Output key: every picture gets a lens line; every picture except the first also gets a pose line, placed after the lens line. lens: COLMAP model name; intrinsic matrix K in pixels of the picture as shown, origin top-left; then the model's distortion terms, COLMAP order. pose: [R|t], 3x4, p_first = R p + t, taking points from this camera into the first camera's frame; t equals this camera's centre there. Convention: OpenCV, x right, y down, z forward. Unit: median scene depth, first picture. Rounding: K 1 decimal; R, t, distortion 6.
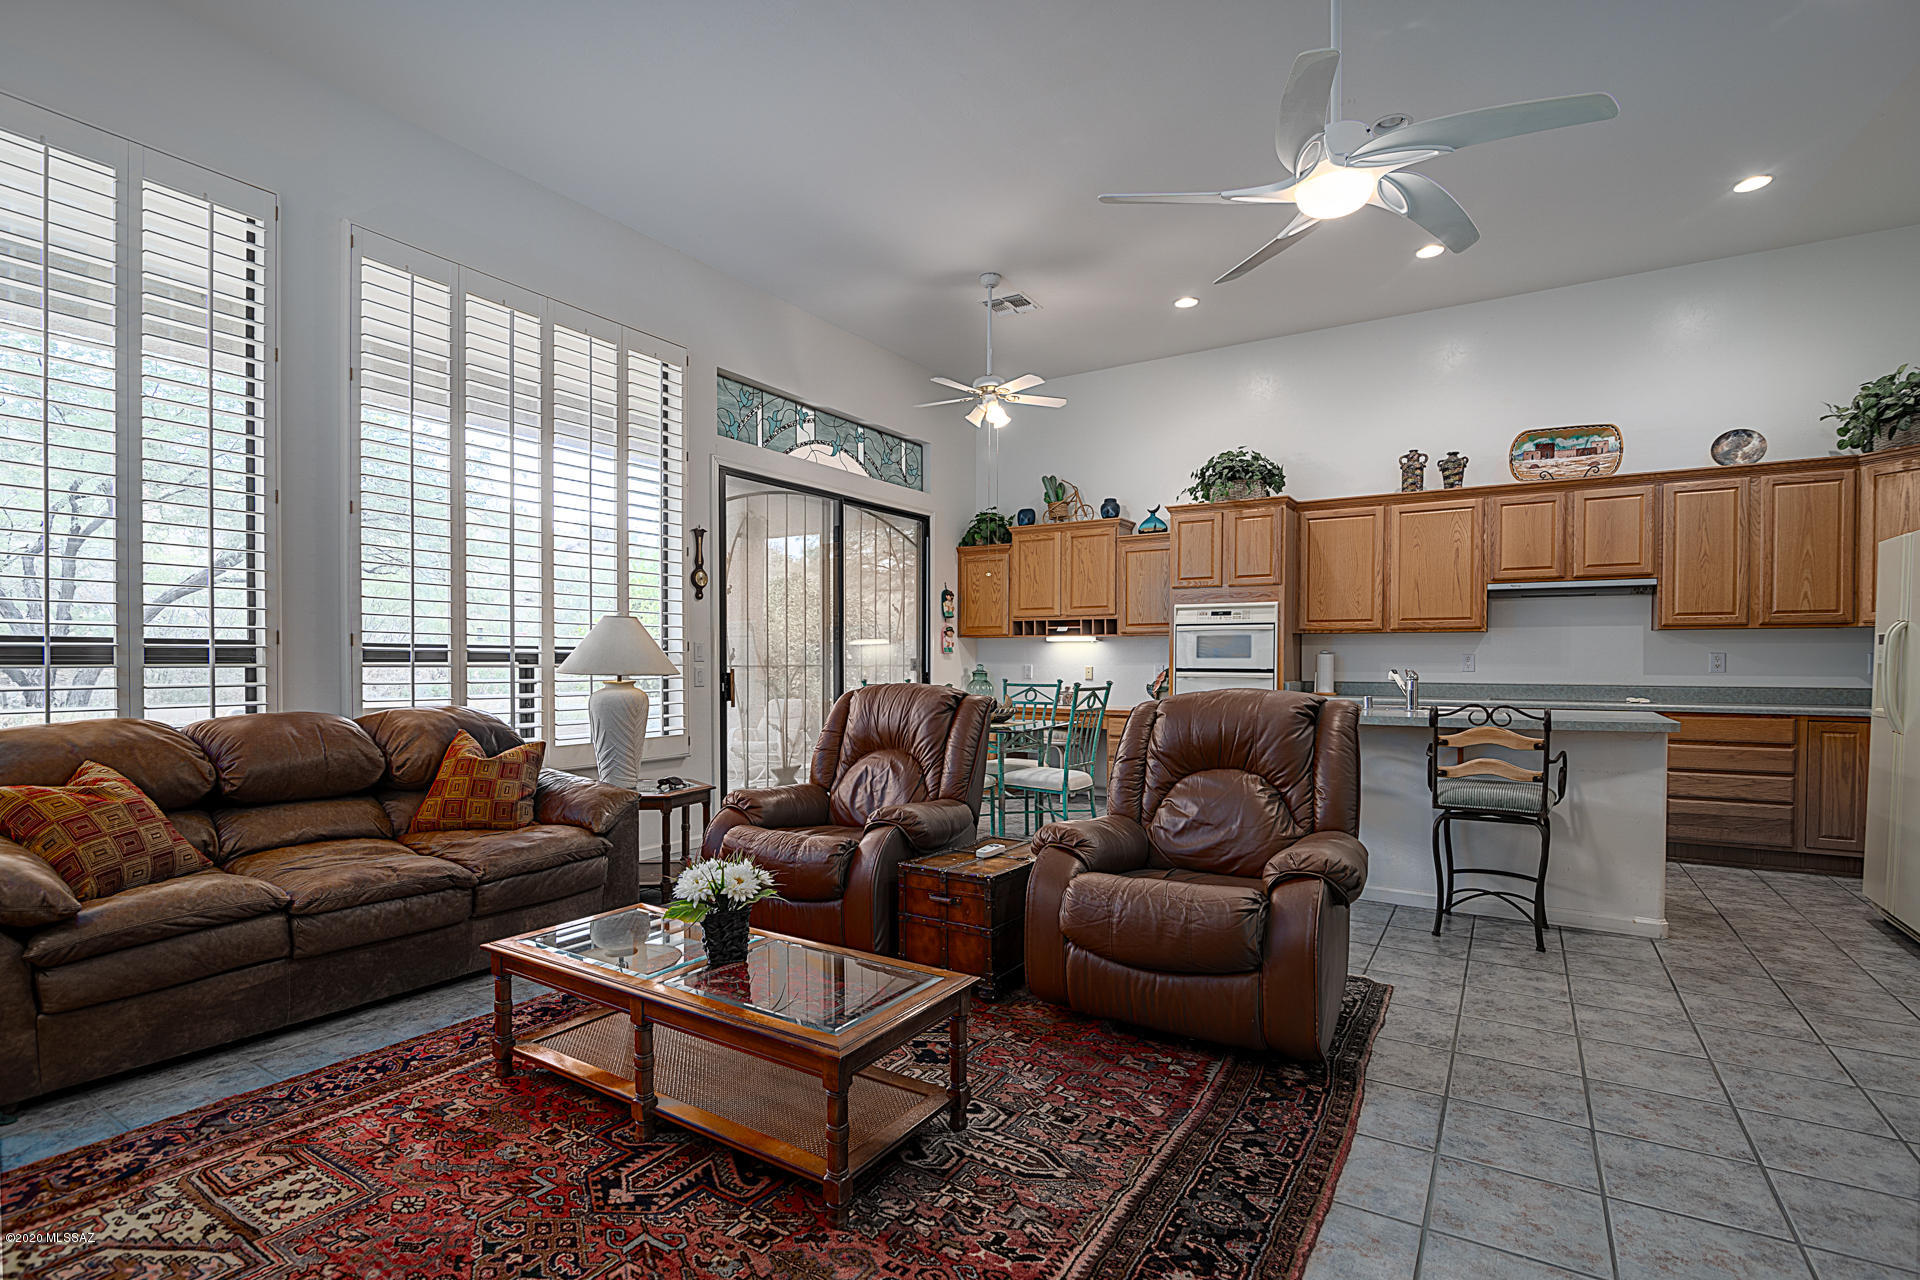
lens RADIAL K [[901.9, 0, 969.6], [0, 901.9, 671.8], [0, 0, 1]] dist [-0.020256, 0.000490]
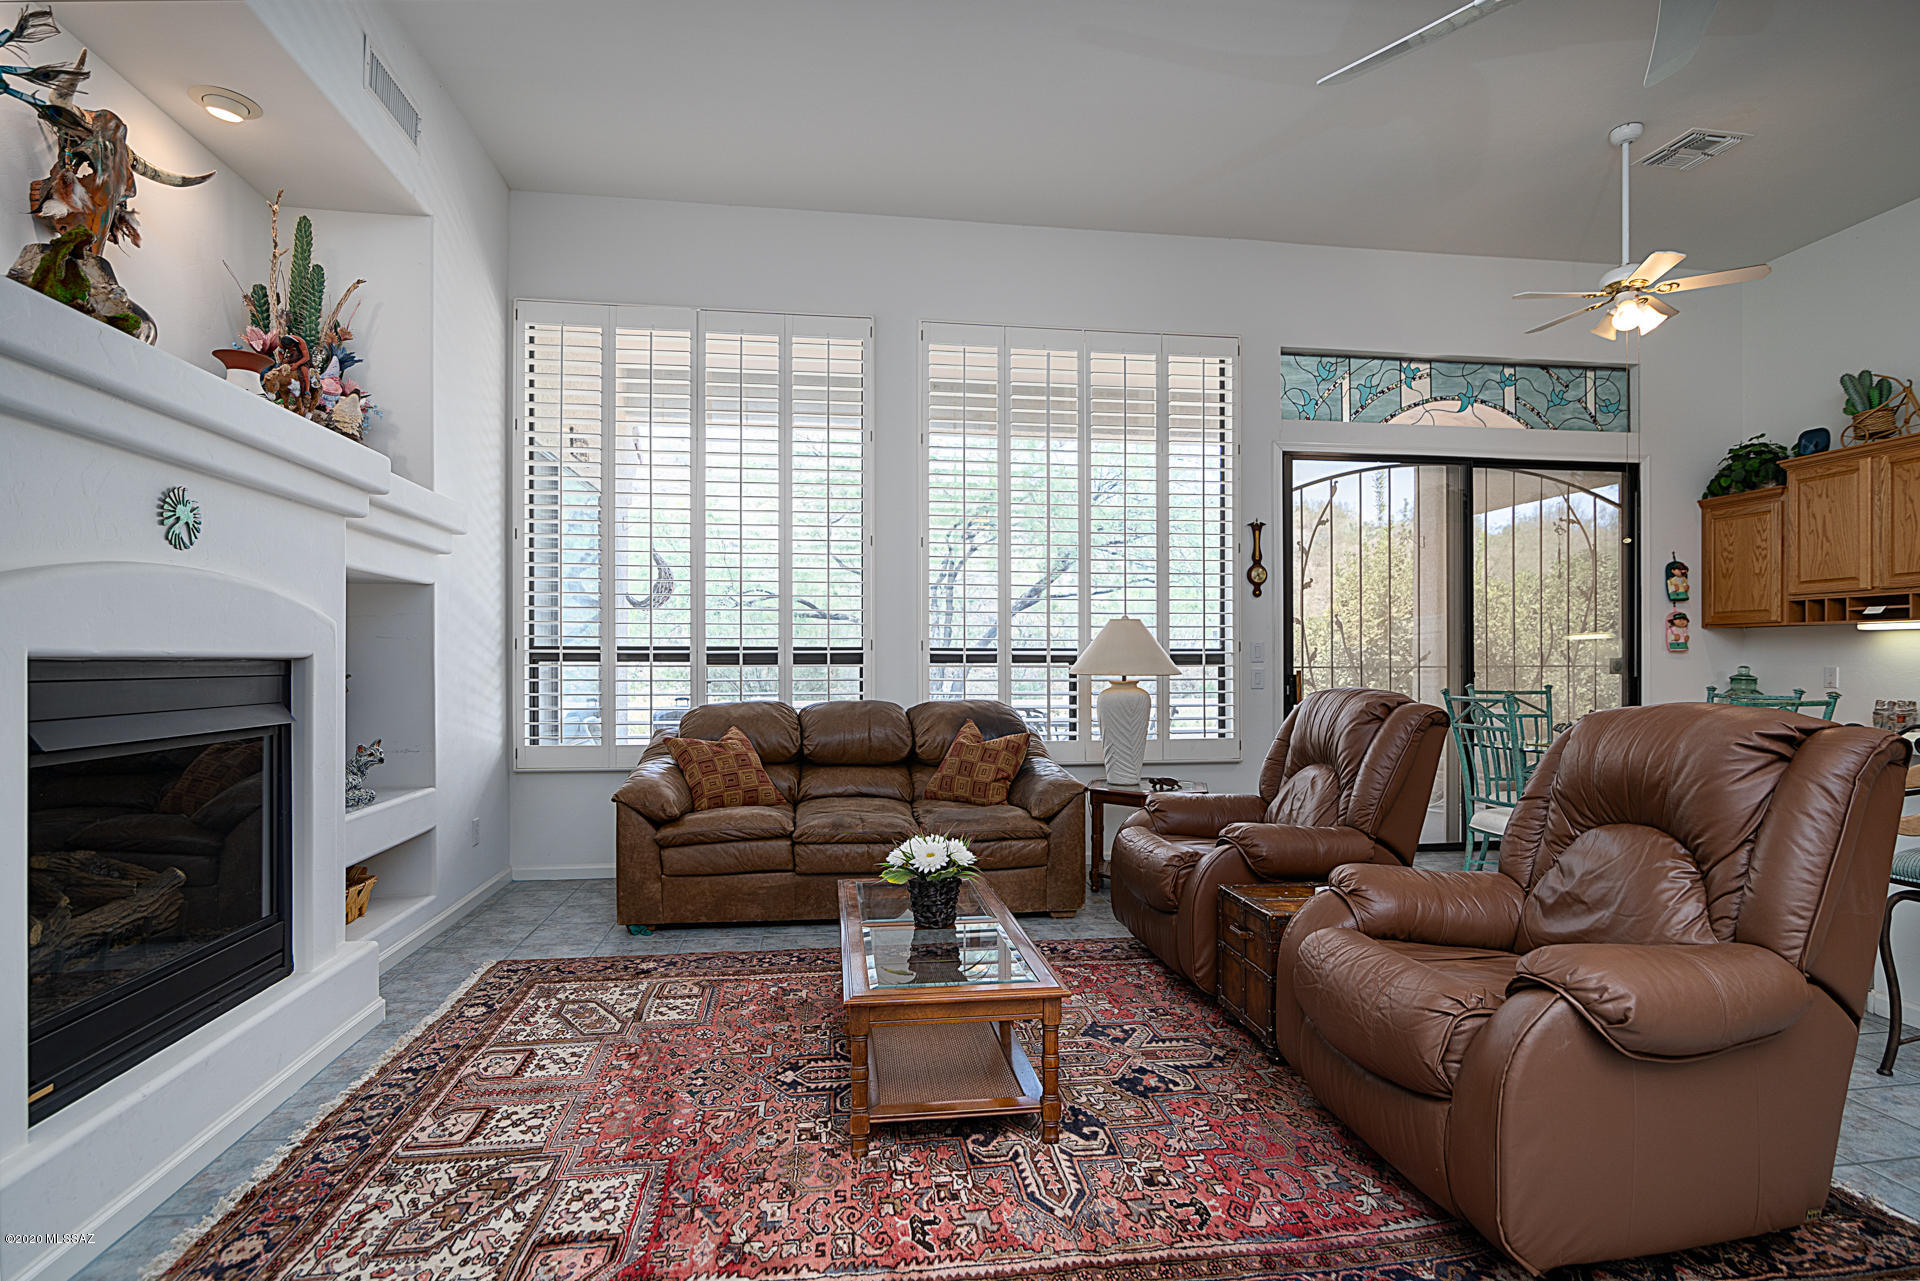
lens RADIAL K [[979.9, 0, 946.5], [0, 979.9, 662.8], [0, 0, 1]] dist [-0.016399, -0.001058]
pose [[0.638449, -0.001479, -0.769663, 0.254090], [-0.007569, 0.999938, -0.008200, -0.000005], [0.769627, 0.011061, 0.638398, 0.081585]]
